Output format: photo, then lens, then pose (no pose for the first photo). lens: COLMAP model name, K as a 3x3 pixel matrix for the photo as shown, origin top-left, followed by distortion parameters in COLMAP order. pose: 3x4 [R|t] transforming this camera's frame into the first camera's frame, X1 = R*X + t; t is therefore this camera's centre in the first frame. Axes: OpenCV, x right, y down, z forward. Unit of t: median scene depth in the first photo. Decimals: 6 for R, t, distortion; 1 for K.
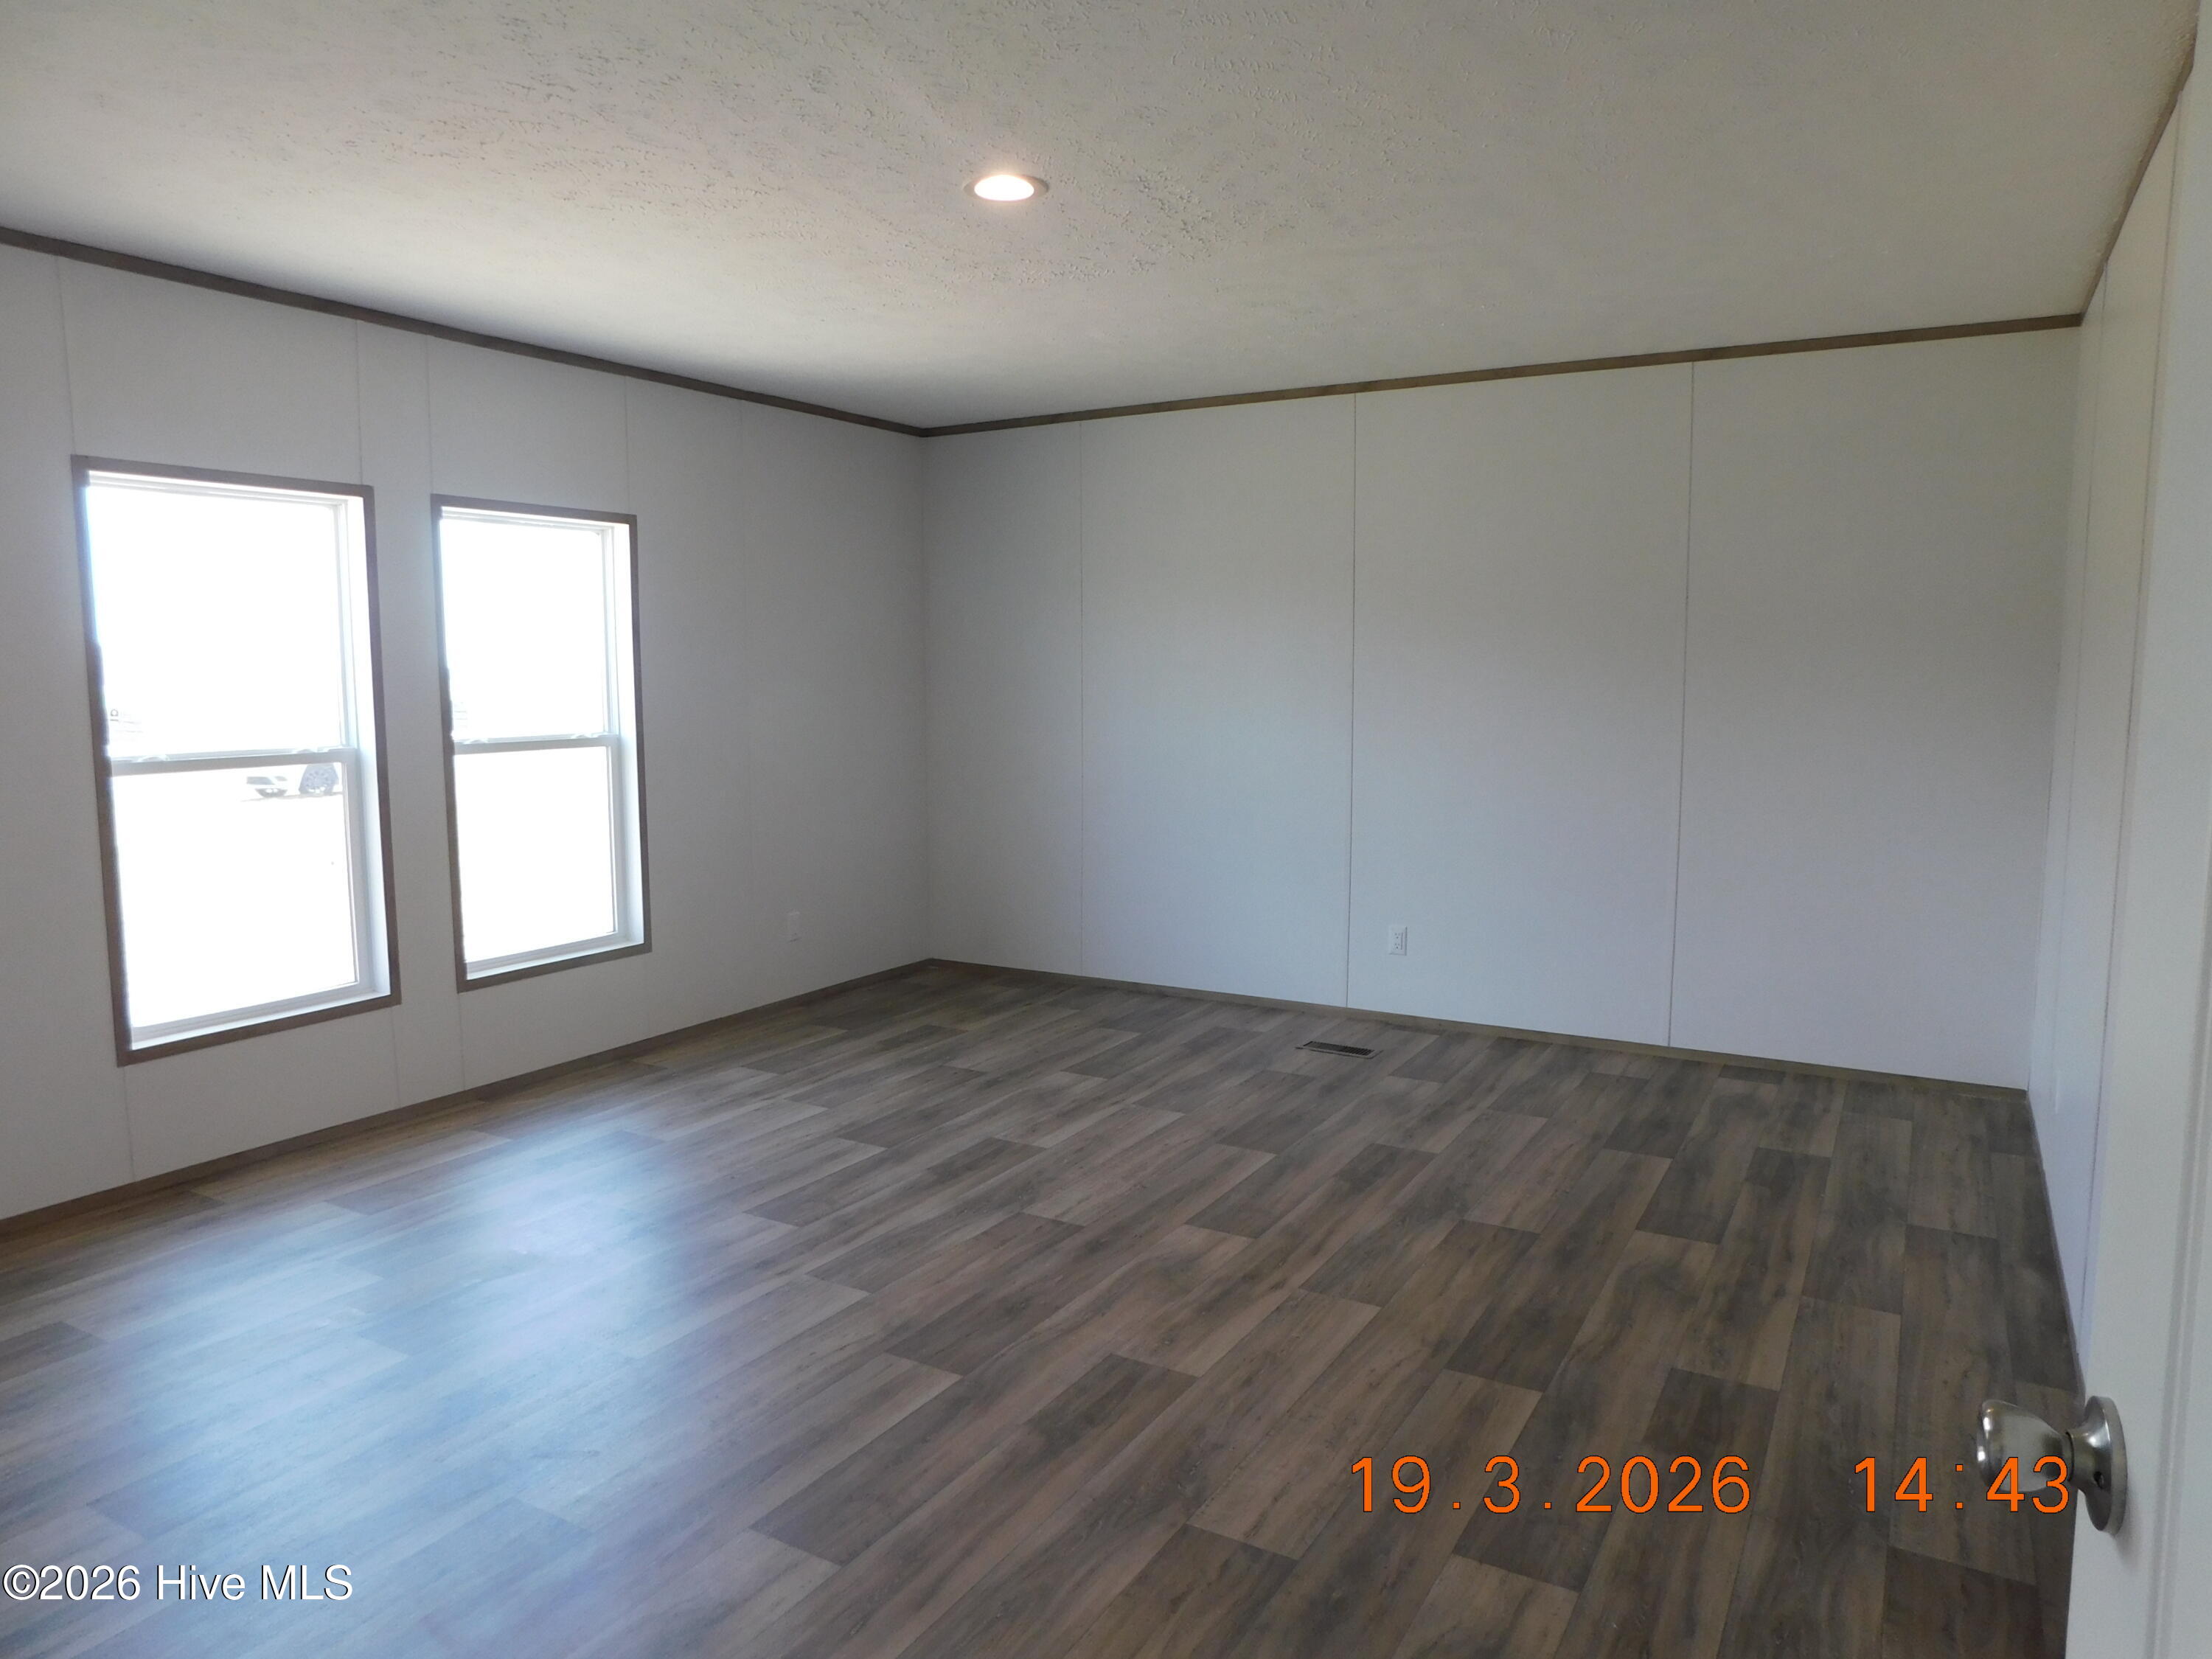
lens RADIAL K [[1489.5, 0, 1096.9], [0, 1489.5, 839.5], [0, 0, 1]] dist [-0.022220, 0.014051]
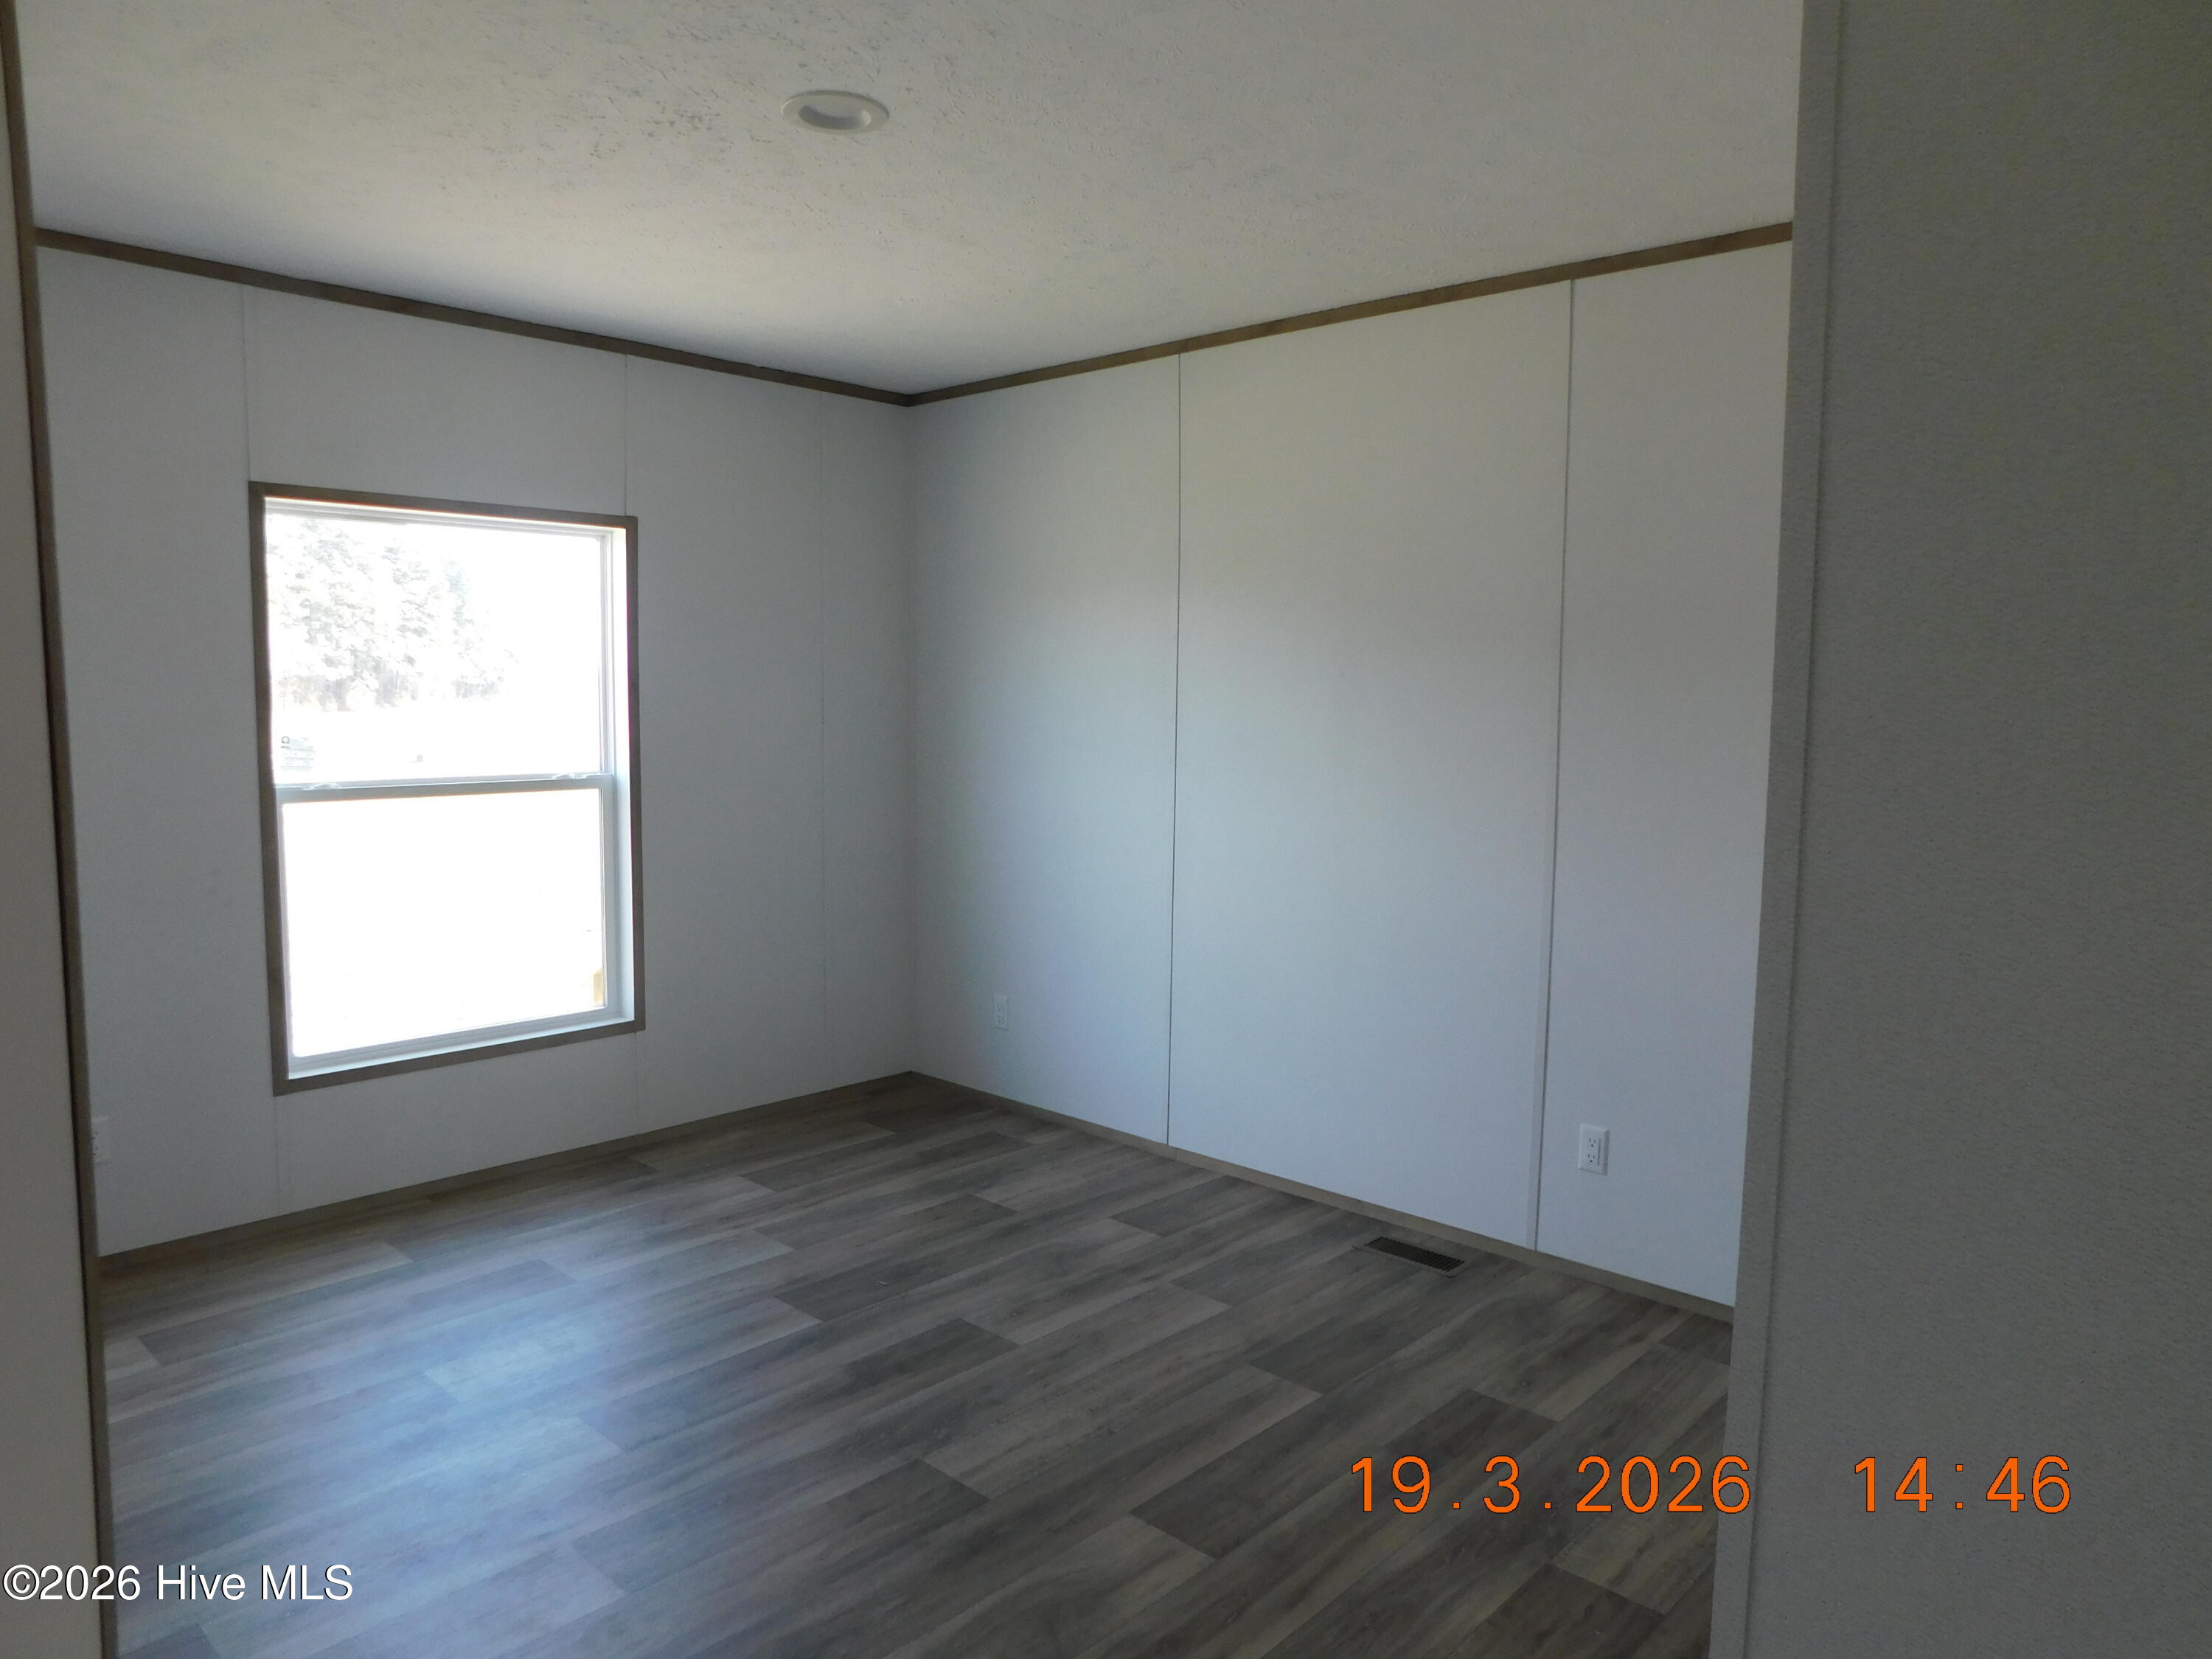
lens RADIAL K [[1489.5, 0, 1090.8], [0, 1489.5, 830.0], [0, 0, 1]] dist [-0.022220, 0.014051]
pose [[0.974975, 0.025877, -0.220802, 0.156340], [-0.031822, 0.999219, -0.023410, -0.033132], [0.220024, 0.029851, 0.975038, 0.274389]]
